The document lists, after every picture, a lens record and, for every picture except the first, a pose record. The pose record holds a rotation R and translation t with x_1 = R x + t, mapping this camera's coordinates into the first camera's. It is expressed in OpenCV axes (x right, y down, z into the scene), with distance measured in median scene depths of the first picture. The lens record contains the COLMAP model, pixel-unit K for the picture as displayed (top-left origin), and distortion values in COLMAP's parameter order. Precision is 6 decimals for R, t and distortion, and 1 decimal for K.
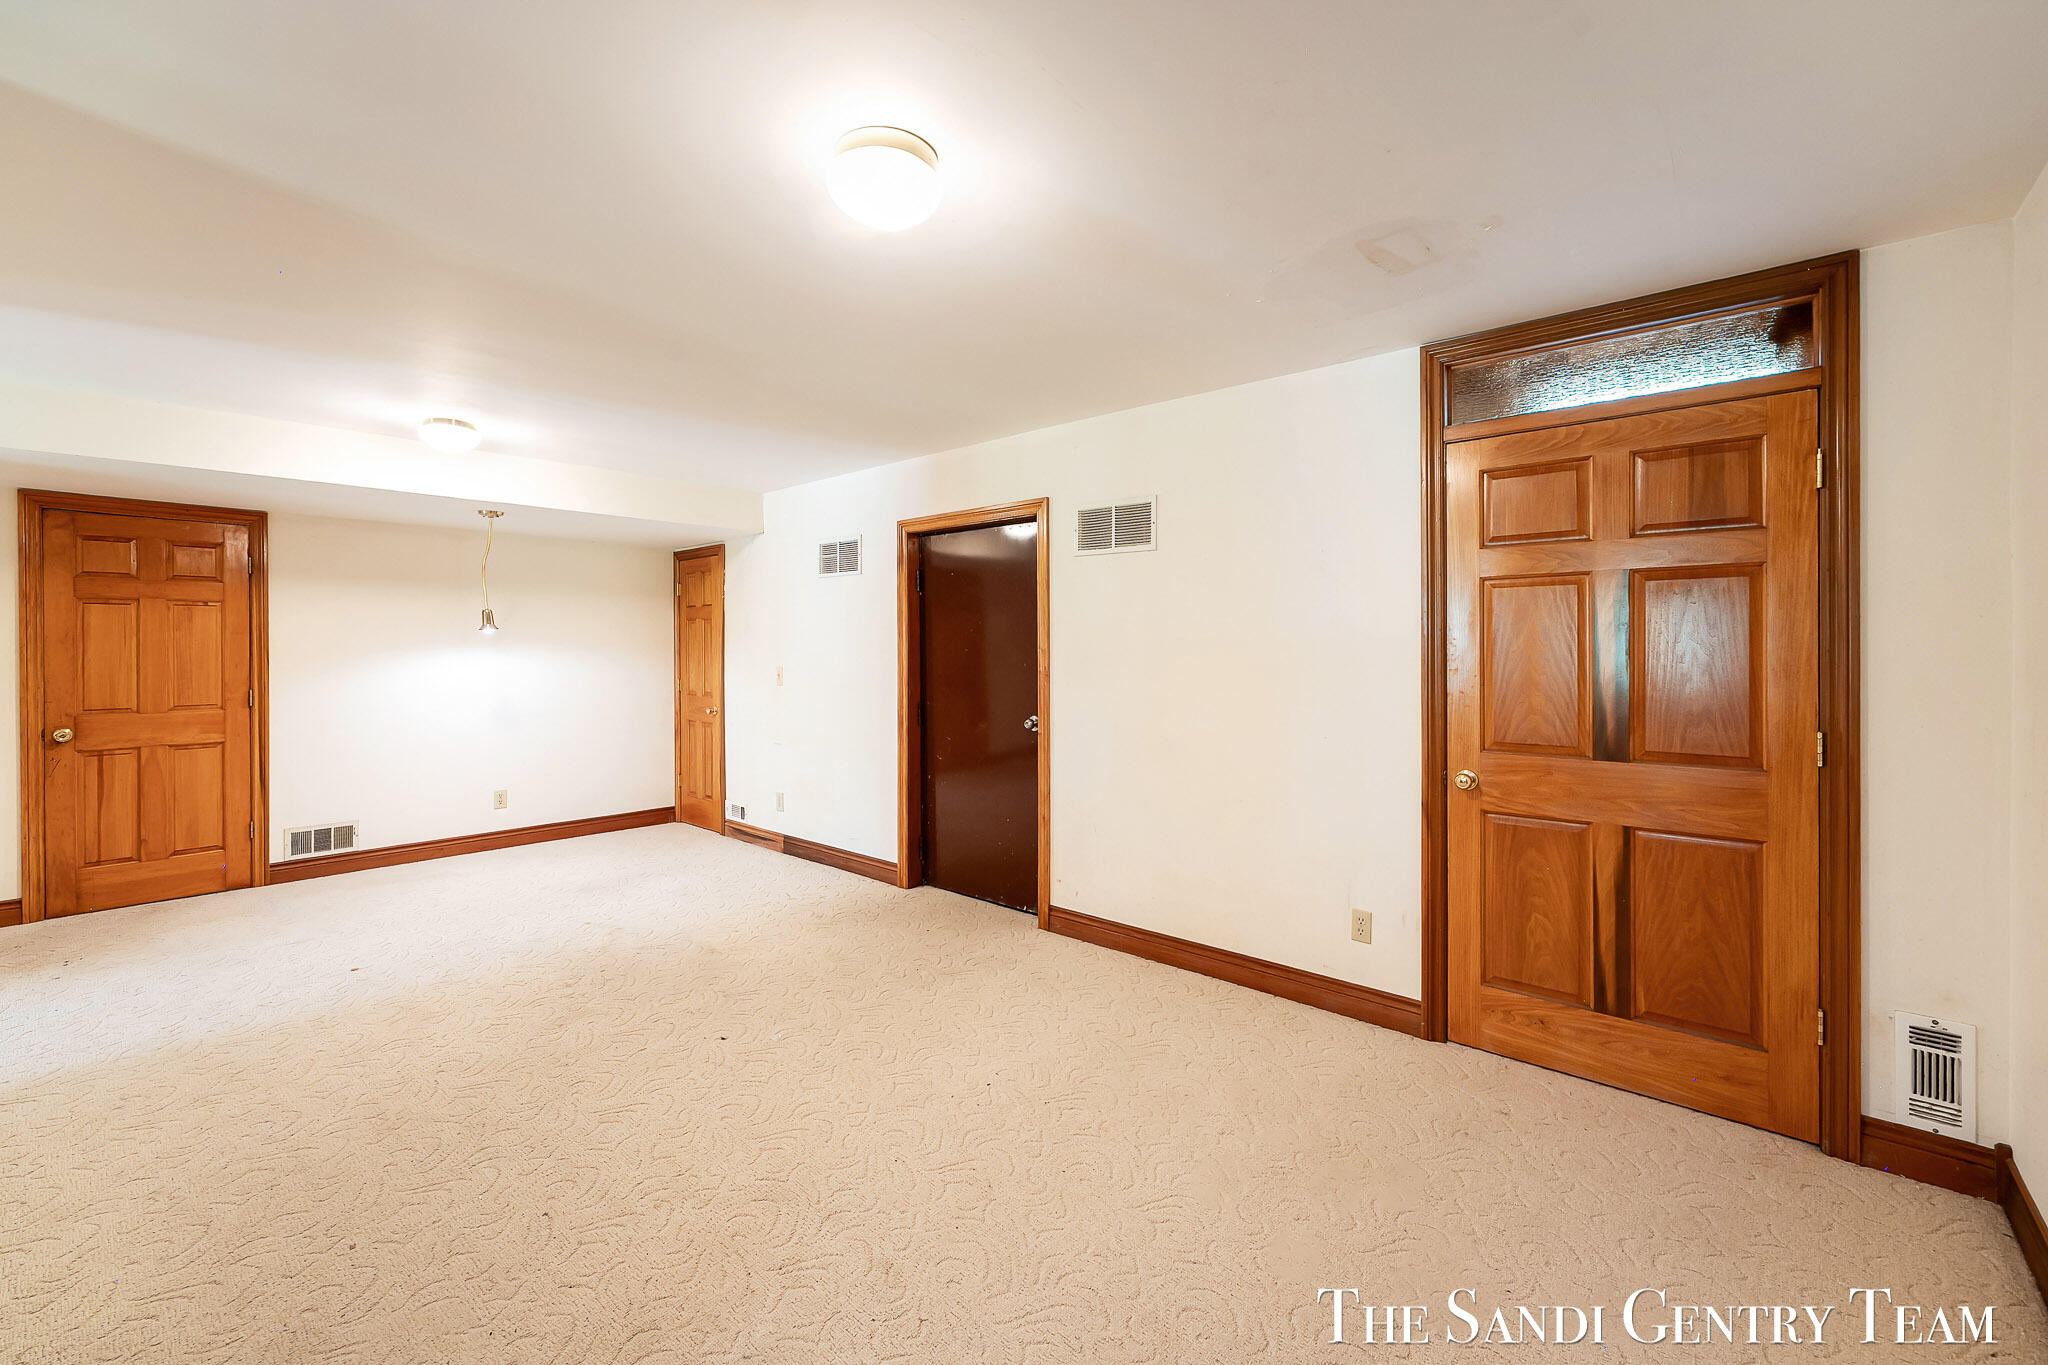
lens RADIAL K [[825.2, 0, 986.9], [0, 825.2, 645.3], [0, 0, 1]] dist [-0.002452, 0.000435]
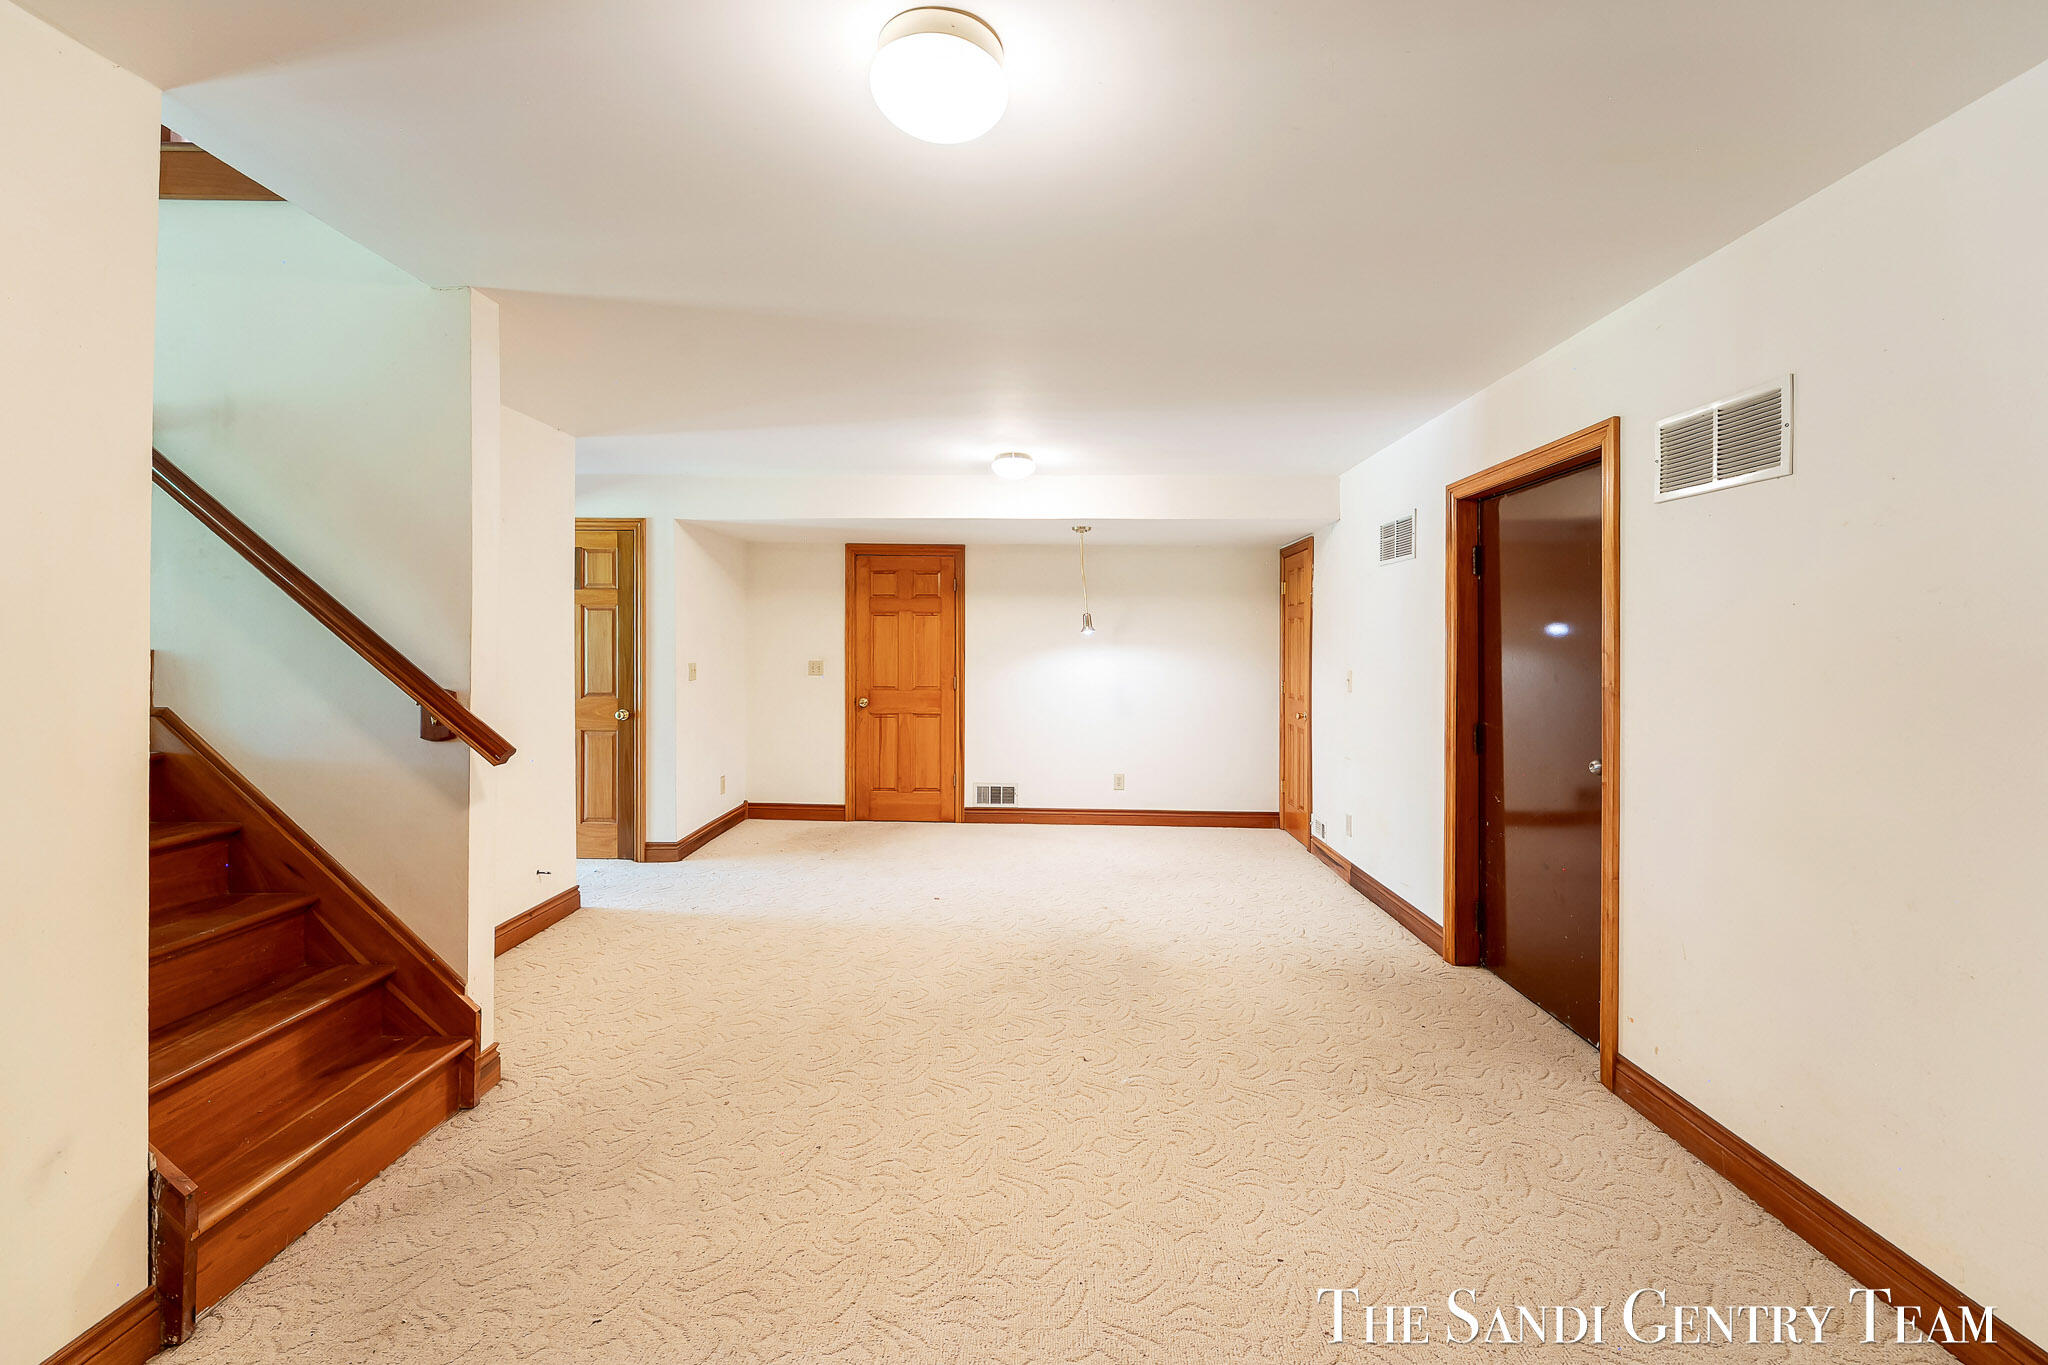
lens RADIAL K [[825.2, 0, 1028.7], [0, 825.2, 644.1], [0, 0, 1]] dist [-0.002452, 0.000435]
pose [[0.666516, 0.002980, -0.745485, 0.209075], [-0.005689, 0.999983, -0.001089, 0.000821], [0.745469, 0.004967, 0.666522, 0.194302]]
